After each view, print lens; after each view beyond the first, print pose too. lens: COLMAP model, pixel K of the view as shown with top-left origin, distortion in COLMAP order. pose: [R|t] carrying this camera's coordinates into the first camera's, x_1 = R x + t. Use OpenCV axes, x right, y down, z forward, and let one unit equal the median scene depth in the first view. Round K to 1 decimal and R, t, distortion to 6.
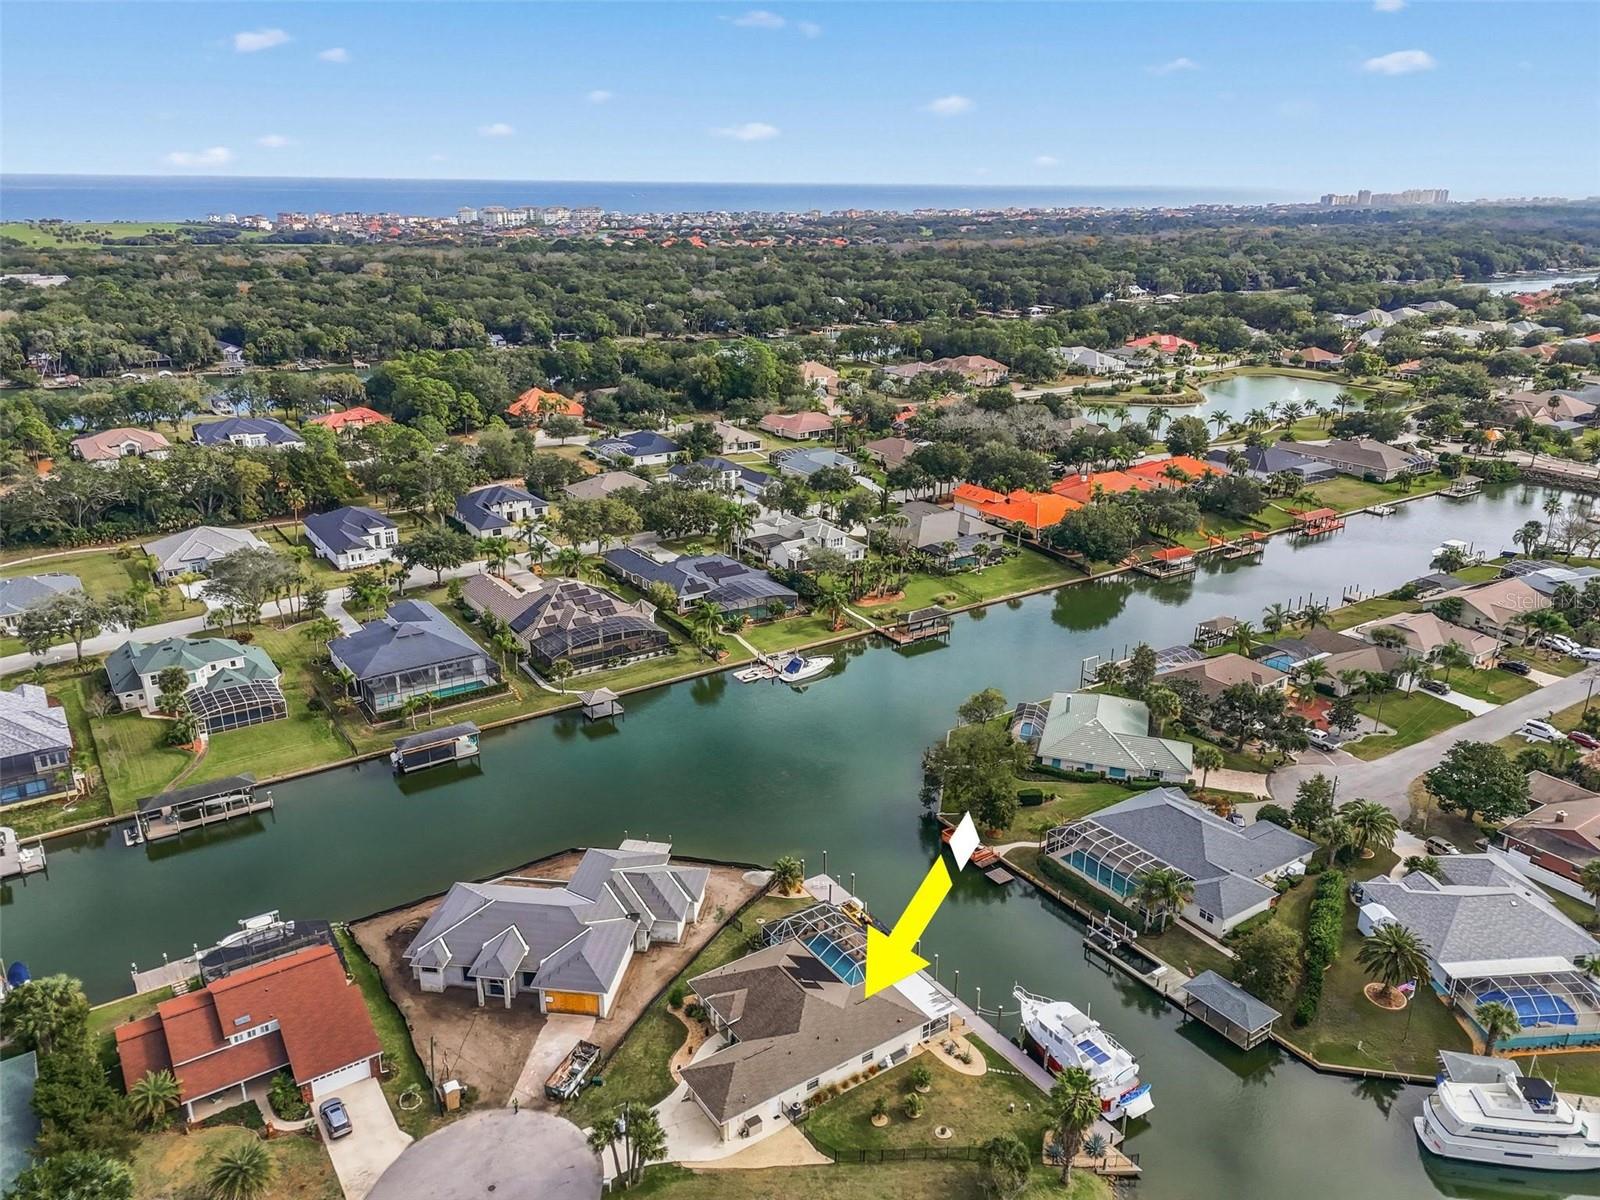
lens RADIAL K [[1169.9, 0, 800.7], [0, 1169.9, 604.9], [0, 0, 1]] dist [0.077610, -0.072313]
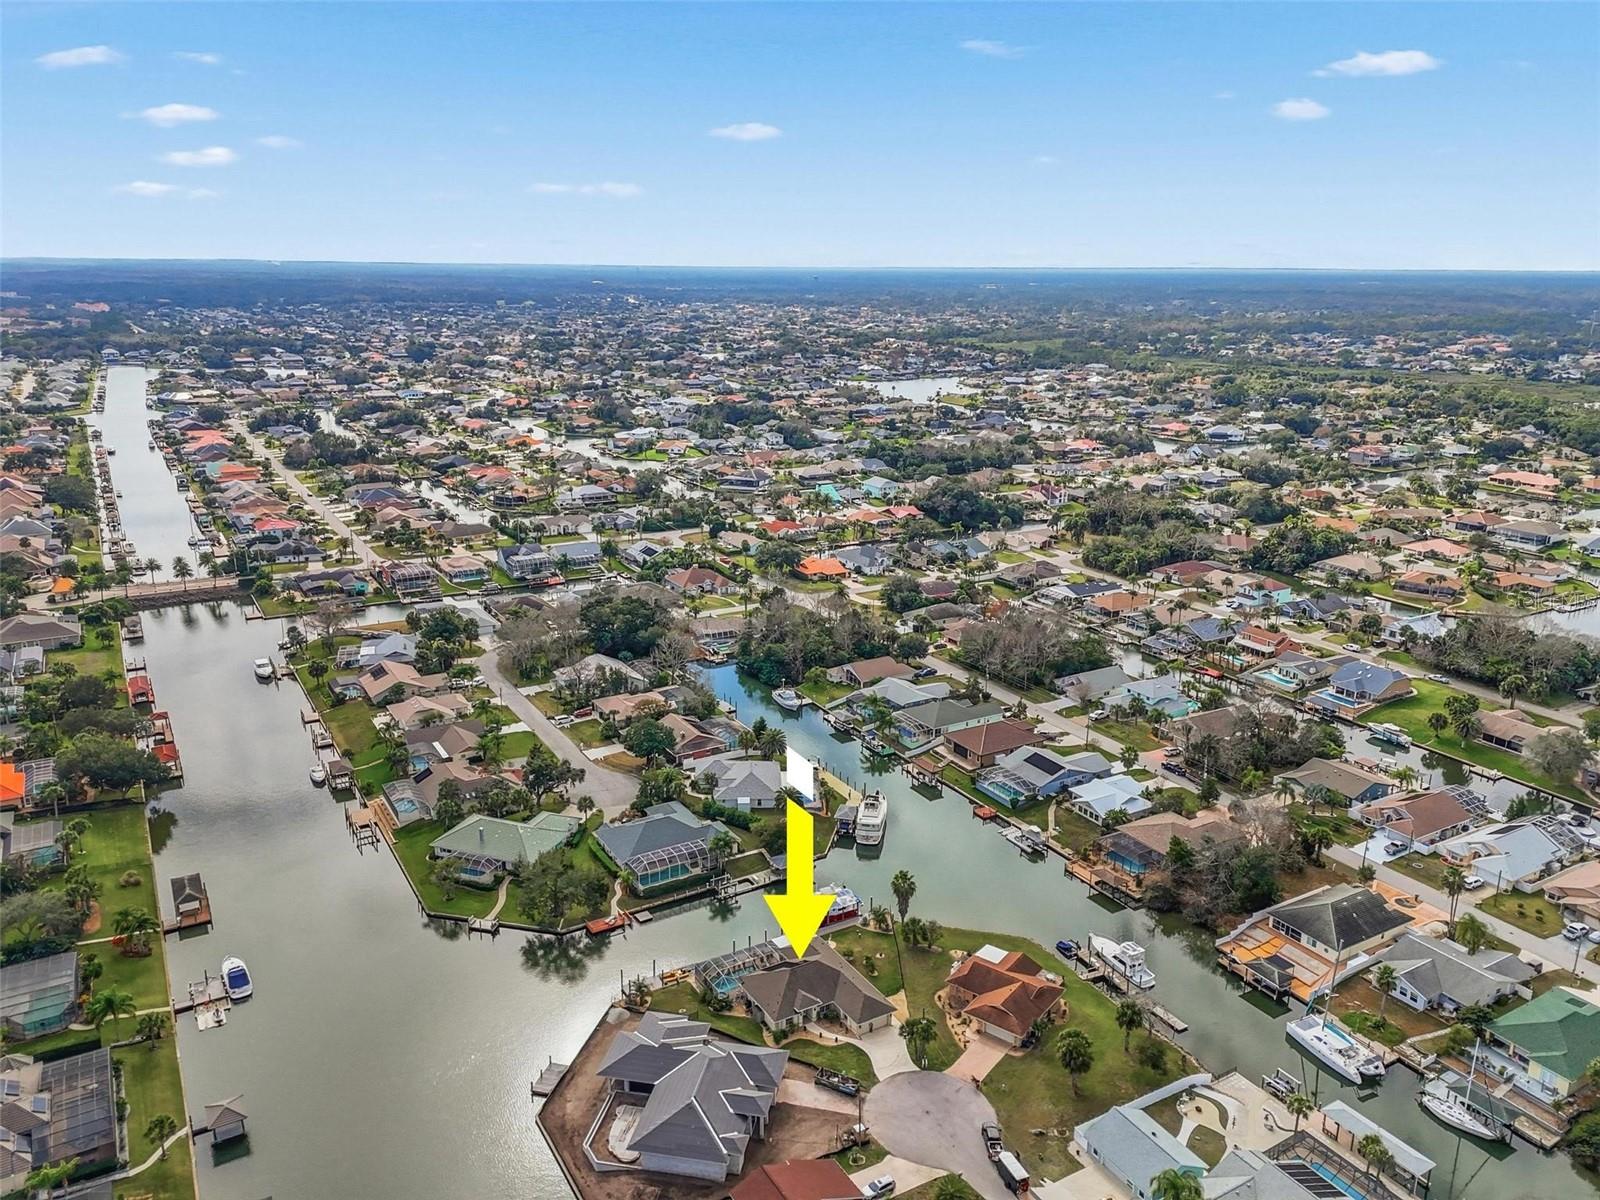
lens RADIAL K [[1169.9, 0, 800.7], [0, 1169.9, 604.9], [0, 0, 1]] dist [0.077610, -0.072313]
pose [[0.062581, -0.285944, 0.956201, -0.841744], [0.333577, 0.908973, 0.249989, -0.322812], [-0.940644, 0.303322, 0.152269, 0.353350]]
